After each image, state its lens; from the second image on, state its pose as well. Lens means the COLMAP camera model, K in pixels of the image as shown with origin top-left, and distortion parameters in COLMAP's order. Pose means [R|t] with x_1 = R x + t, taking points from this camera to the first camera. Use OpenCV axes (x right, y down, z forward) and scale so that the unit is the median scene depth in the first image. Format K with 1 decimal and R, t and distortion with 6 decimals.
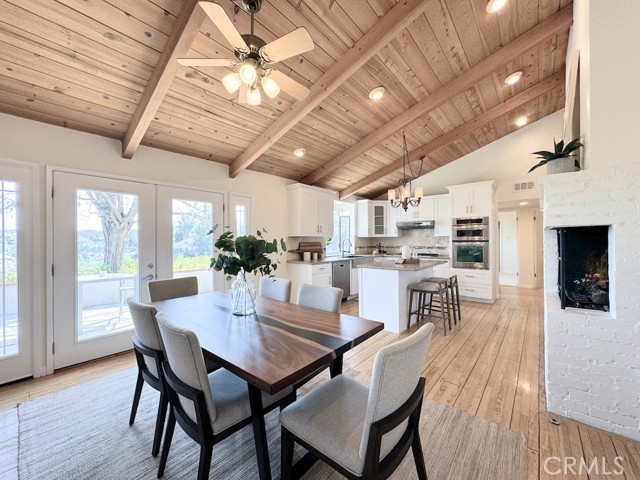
lens RADIAL K [[256.2, 0, 319.6], [0, 256.2, 240.5], [0, 0, 1]] dist [-0.008083, 0.000461]
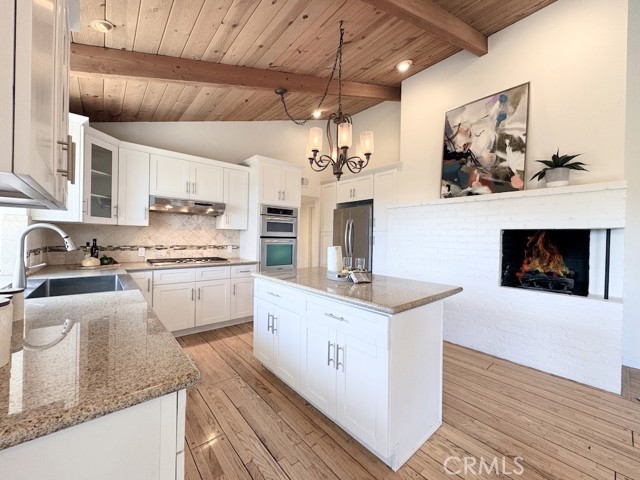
lens RADIAL K [[256.2, 0, 321.6], [0, 256.2, 239.0], [0, 0, 1]] dist [-0.008083, 0.000461]
pose [[0.153430, 0.005807, 0.988142, -0.259400], [-0.016750, 0.999854, -0.003275, 0.012790], [-0.988018, -0.016049, 0.153505, 1.399675]]
